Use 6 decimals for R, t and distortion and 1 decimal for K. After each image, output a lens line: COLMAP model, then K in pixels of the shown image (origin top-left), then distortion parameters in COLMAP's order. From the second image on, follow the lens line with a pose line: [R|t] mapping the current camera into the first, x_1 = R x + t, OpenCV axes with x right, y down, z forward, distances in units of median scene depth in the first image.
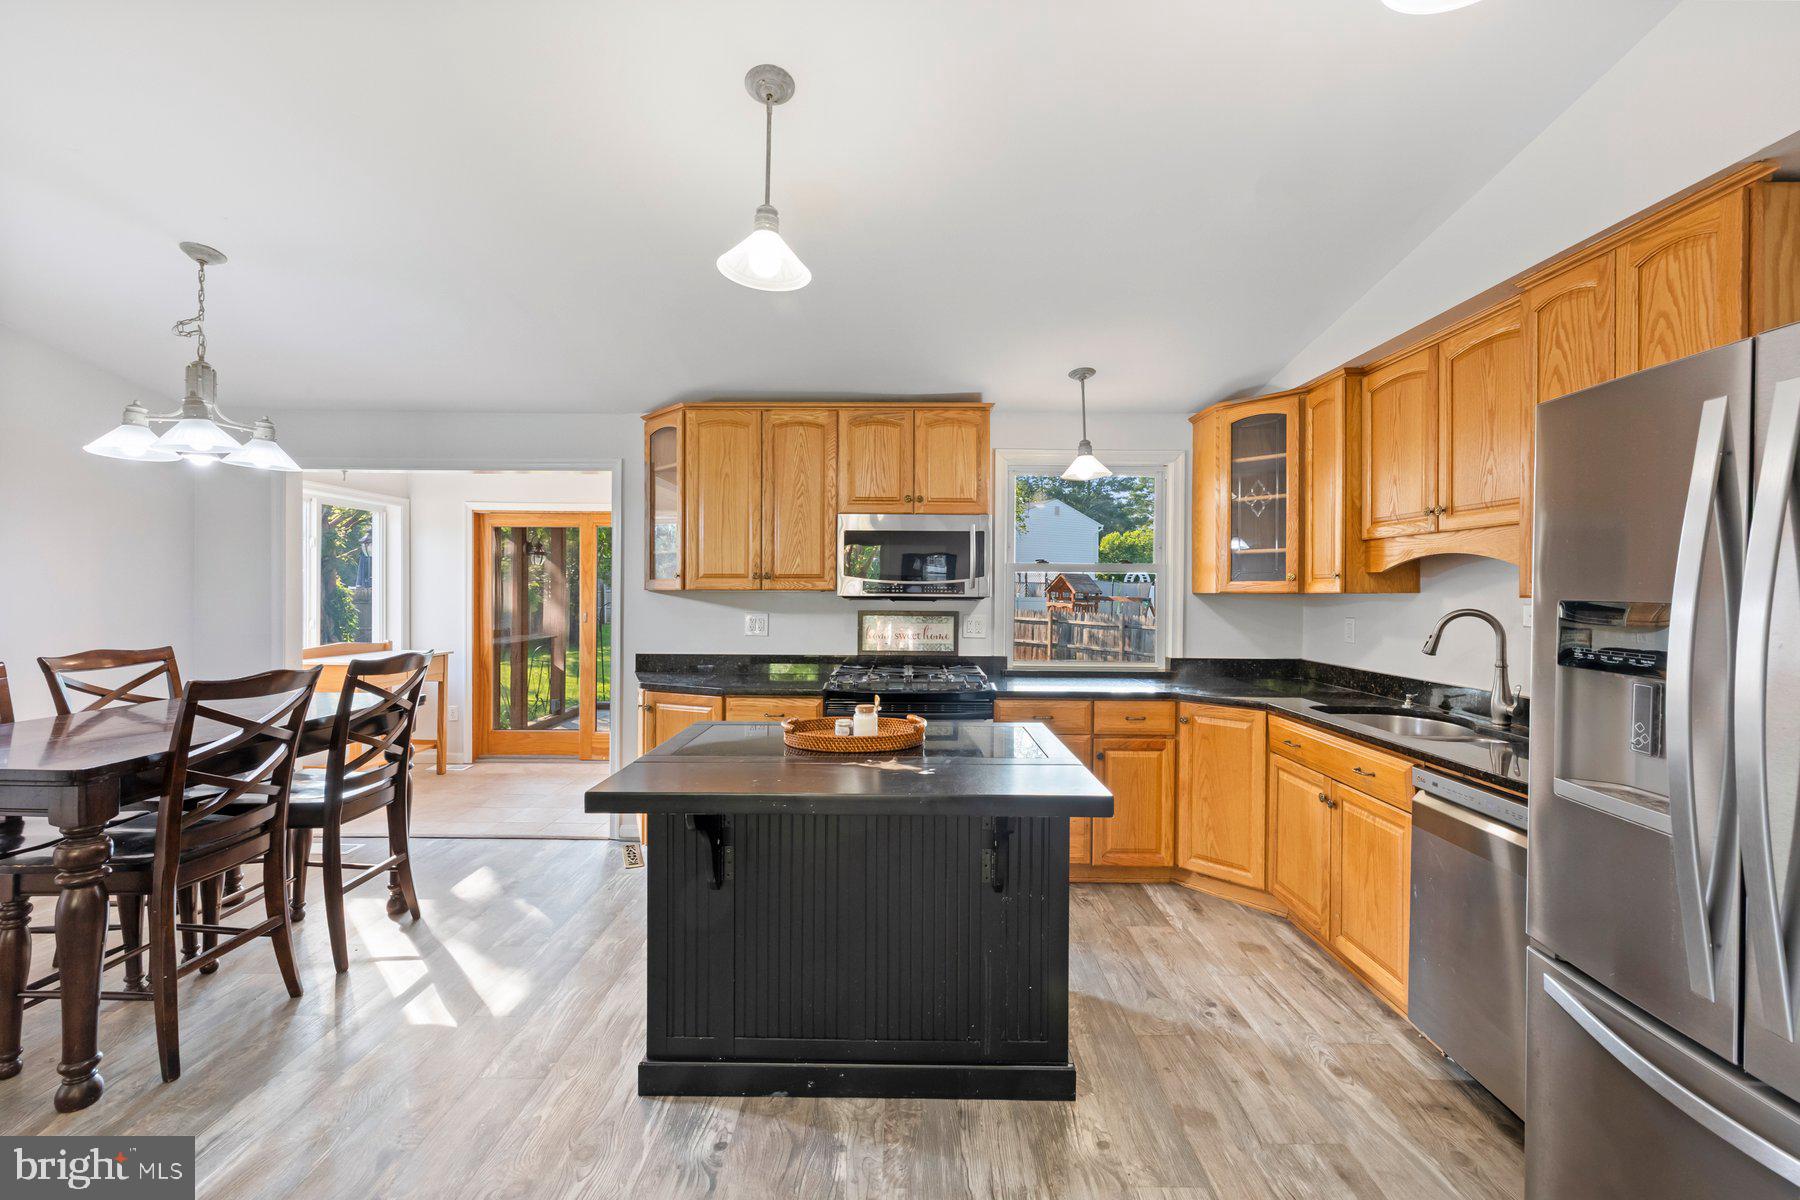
lens RADIAL K [[758.8, 0, 894.7], [0, 758.8, 592.5], [0, 0, 1]] dist [0.004464, 0.000109]
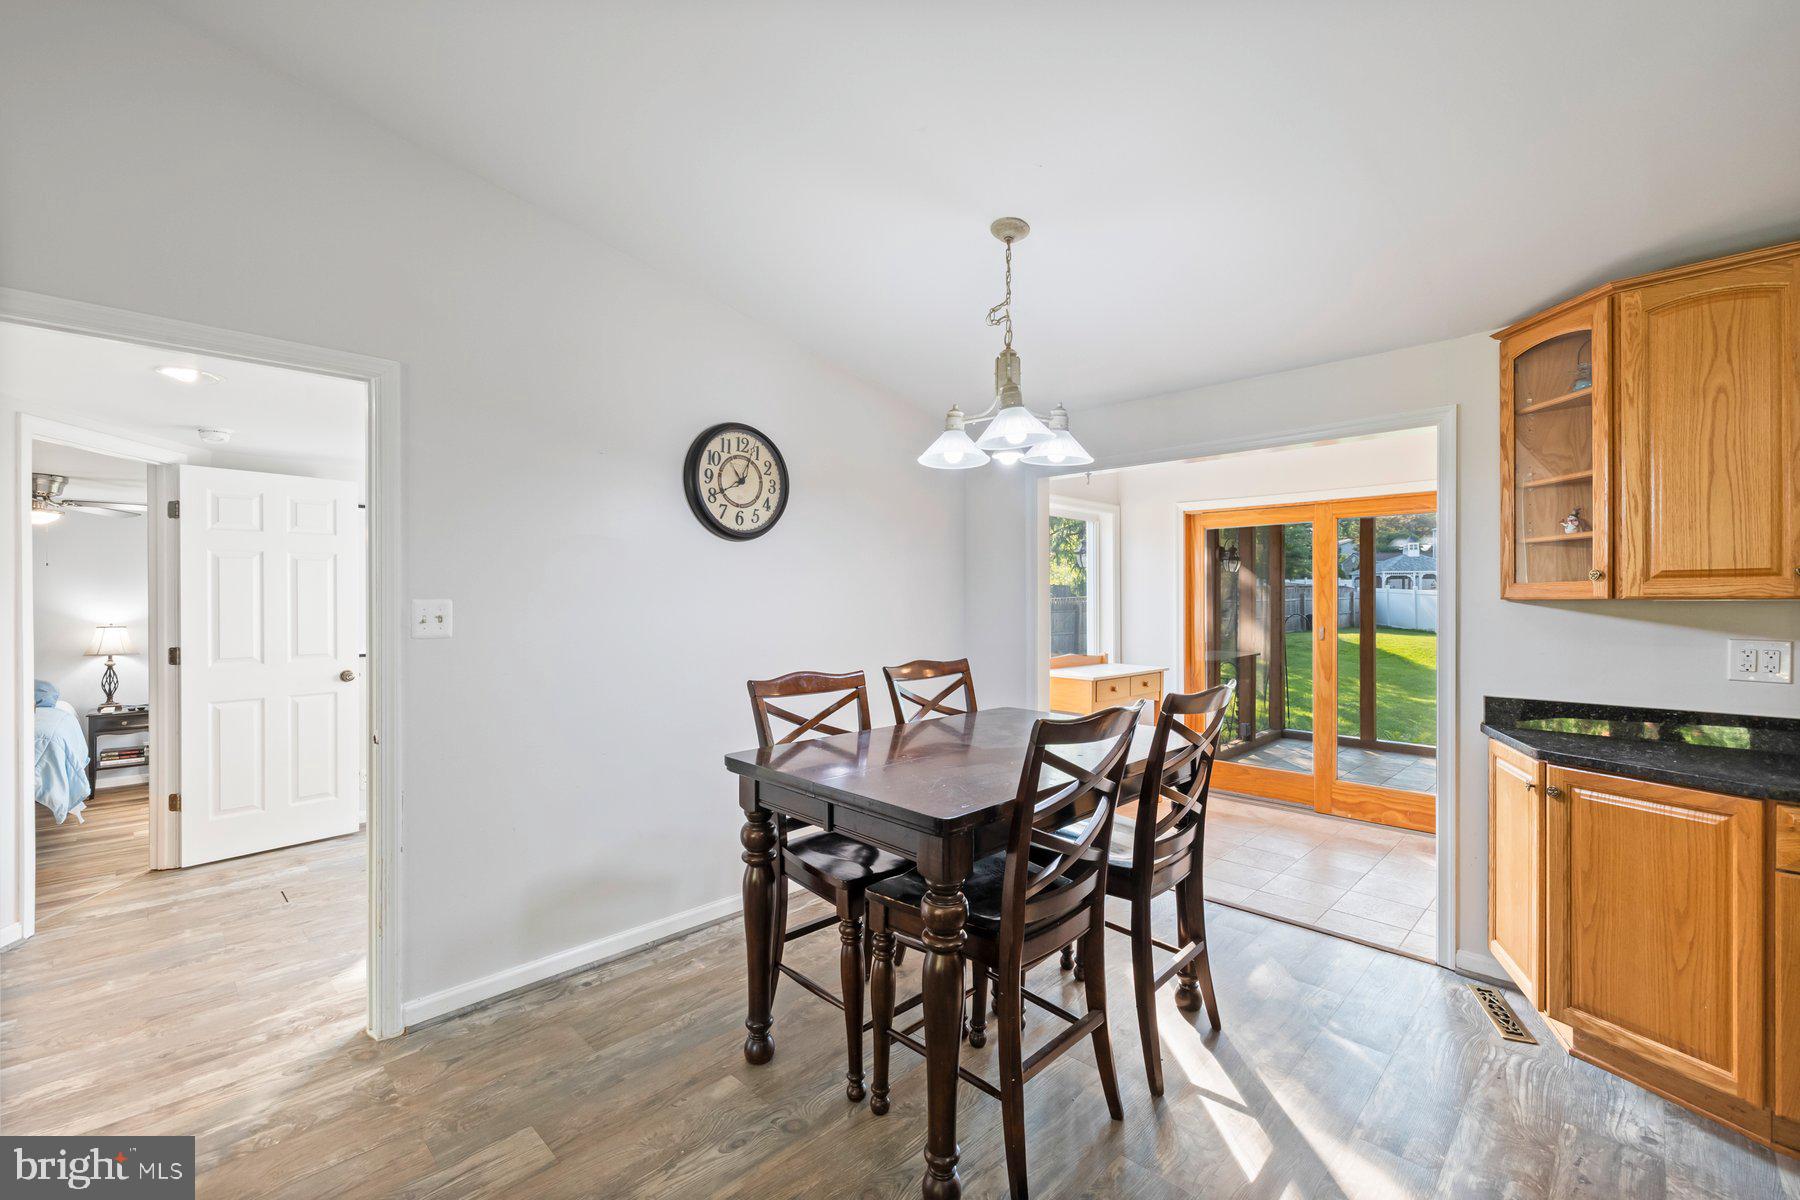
lens RADIAL K [[758.8, 0, 902.9], [0, 758.8, 600.1], [0, 0, 1]] dist [0.004464, 0.000109]
pose [[0.719209, -0.005350, -0.694773, -0.316089], [0.003484, 0.999986, -0.004094, -0.002307], [0.694785, 0.000524, 0.719217, 0.223320]]
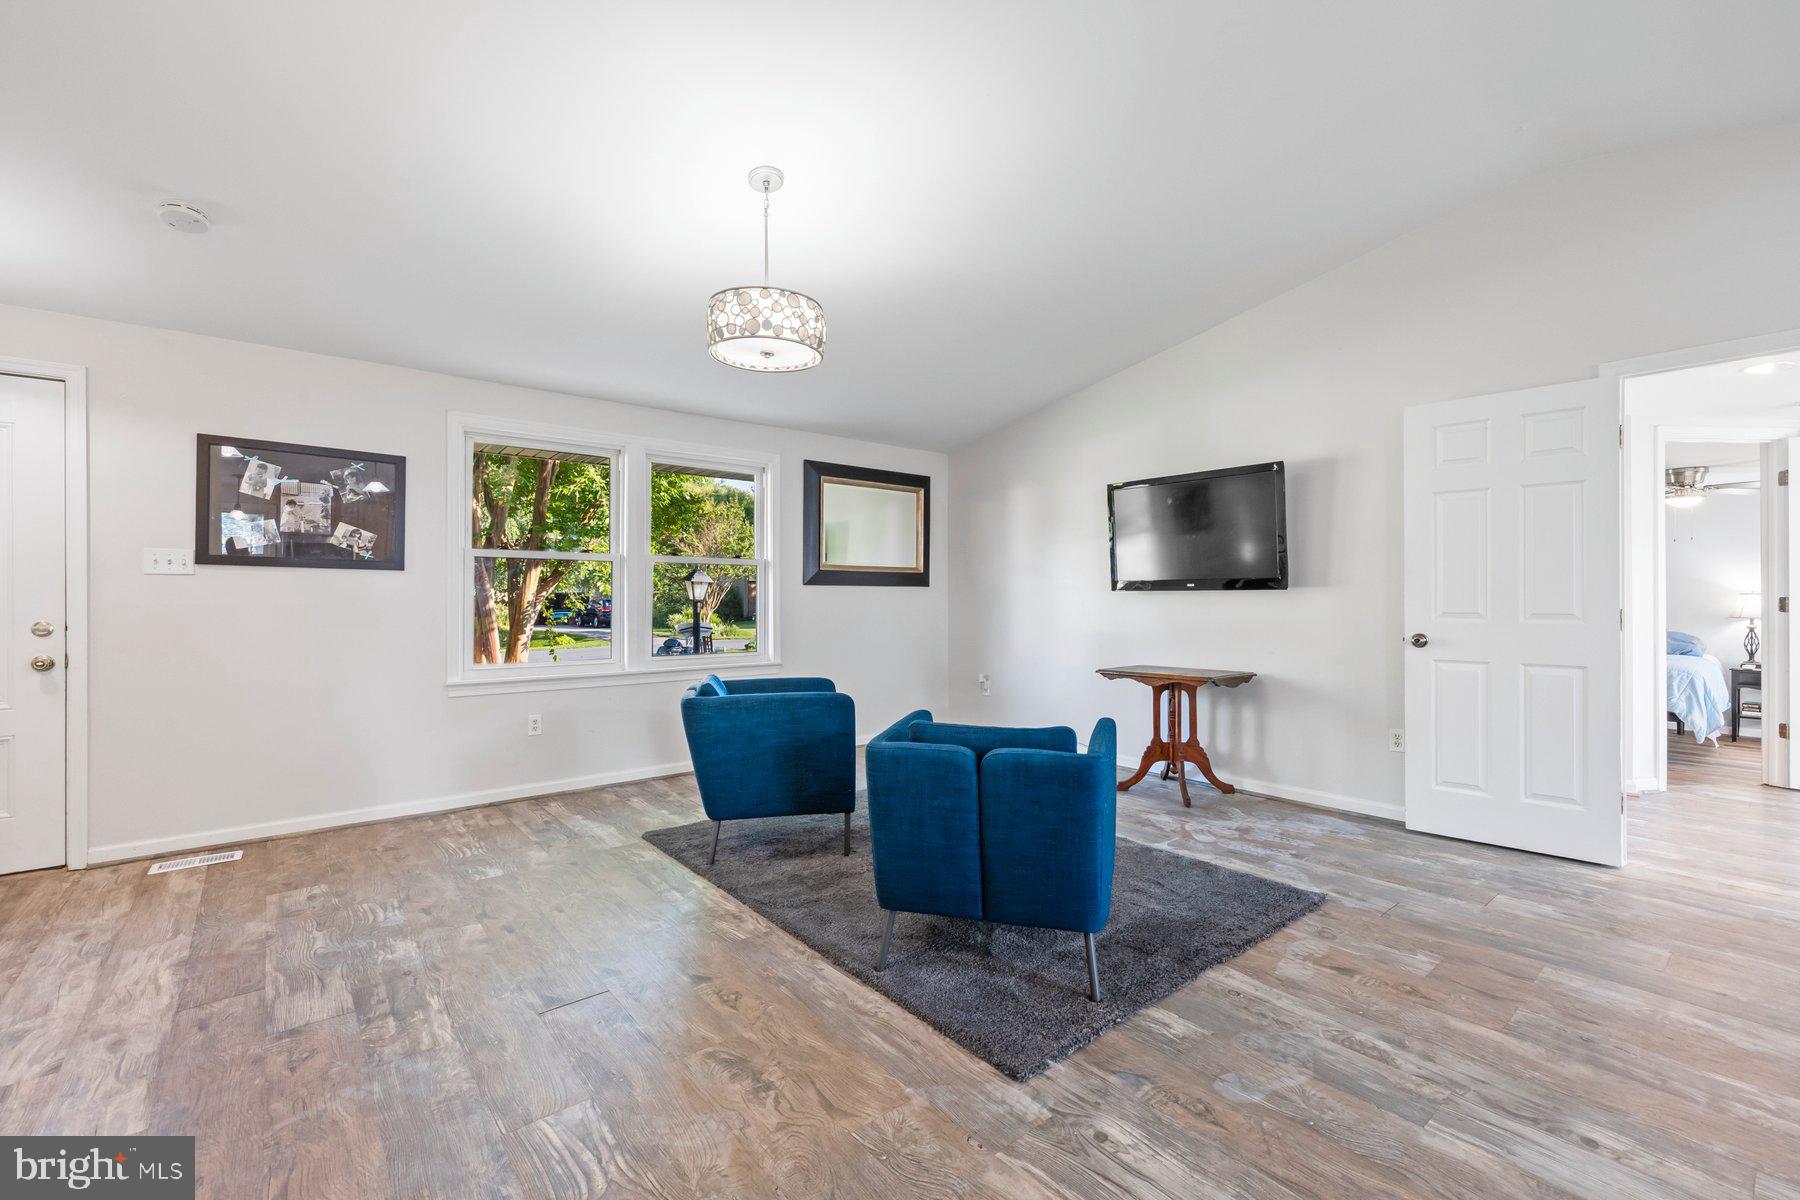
lens RADIAL K [[758.8, 0, 900.5], [0, 758.8, 601.4], [0, 0, 1]] dist [0.004464, 0.000109]
pose [[-0.764663, -0.000858, -0.644430, 0.168218], [-0.003218, 0.999992, 0.002488, 0.074435], [0.644423, 0.003977, -0.764659, 0.317693]]
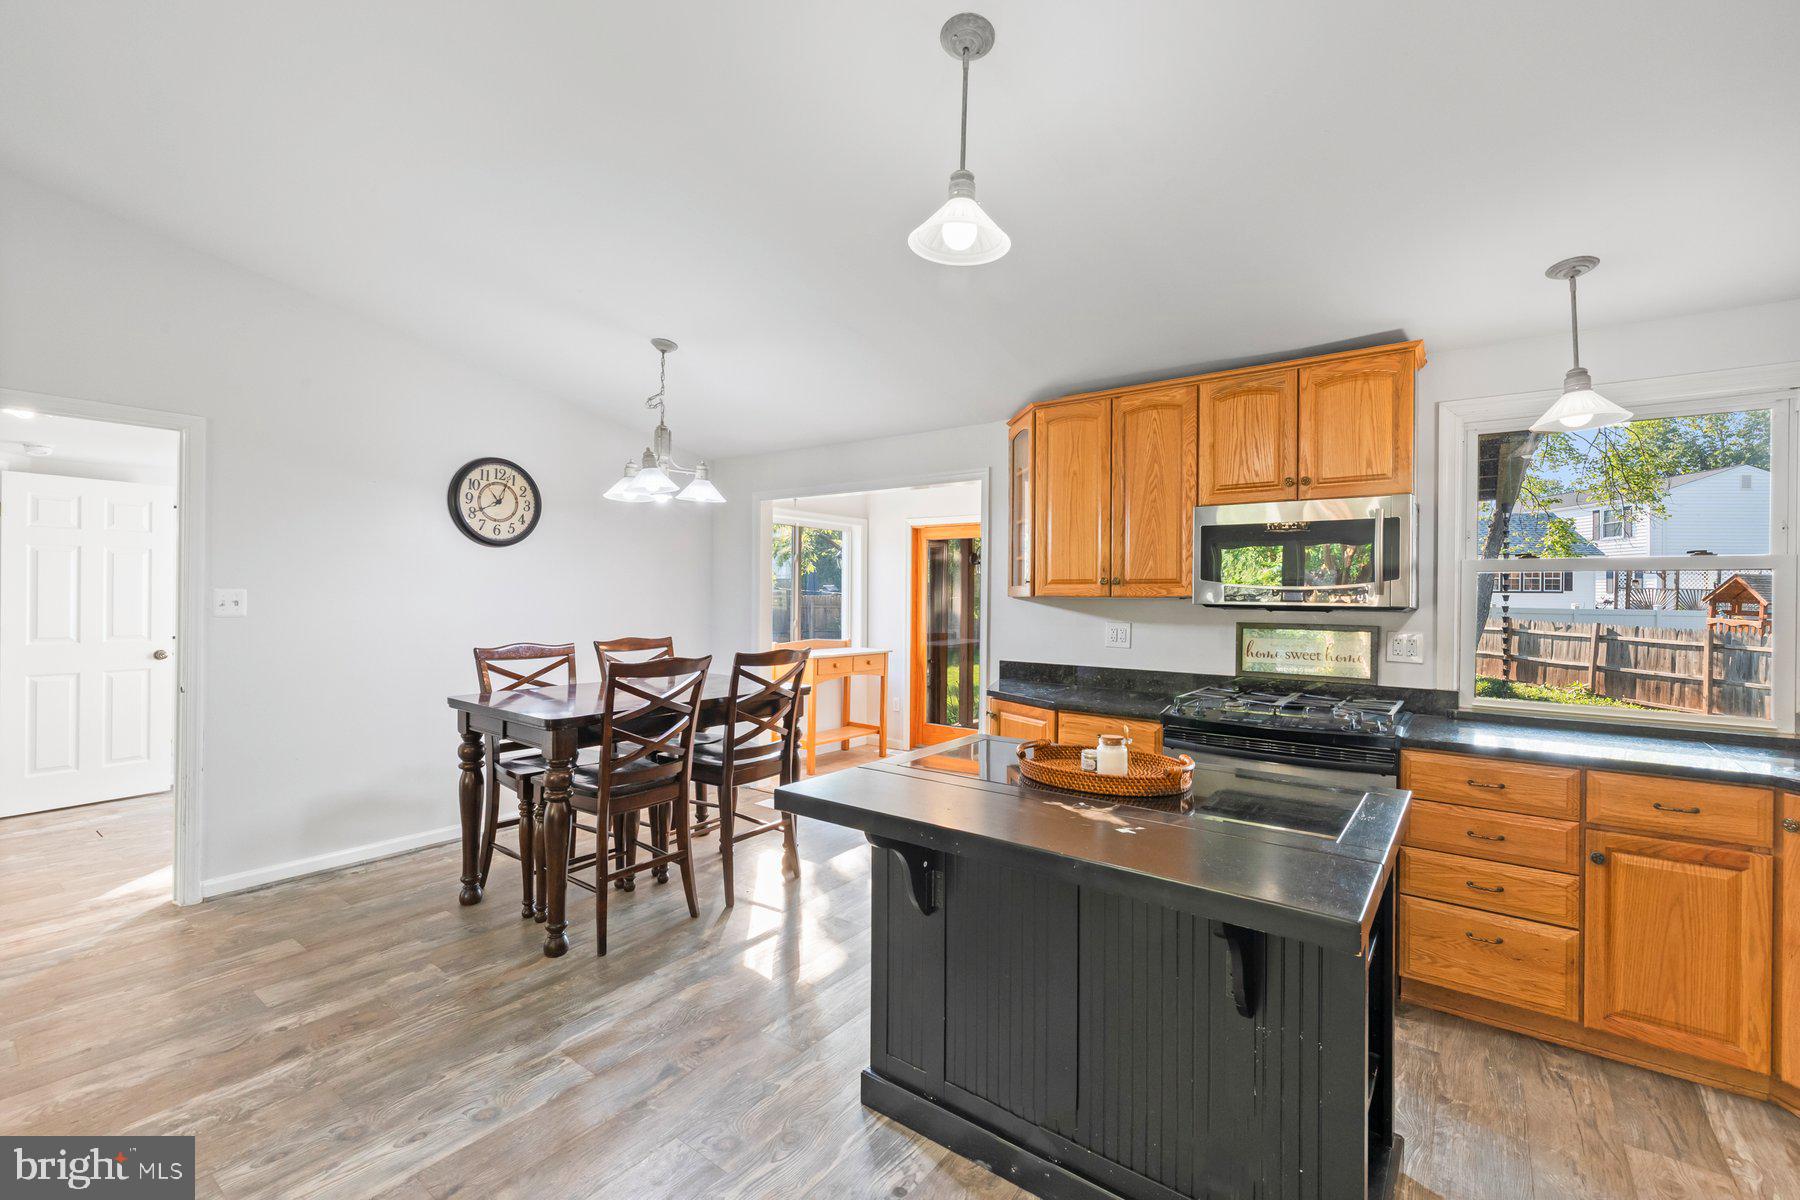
lens RADIAL K [[758.8, 0, 898.1], [0, 758.8, 593.2], [0, 0, 1]] dist [0.004464, 0.000109]
pose [[0.805921, -0.000007, -0.592023, 0.187669], [-0.005805, 0.999952, -0.007914, 0.001302], [0.591995, 0.009815, 0.805882, 0.141560]]
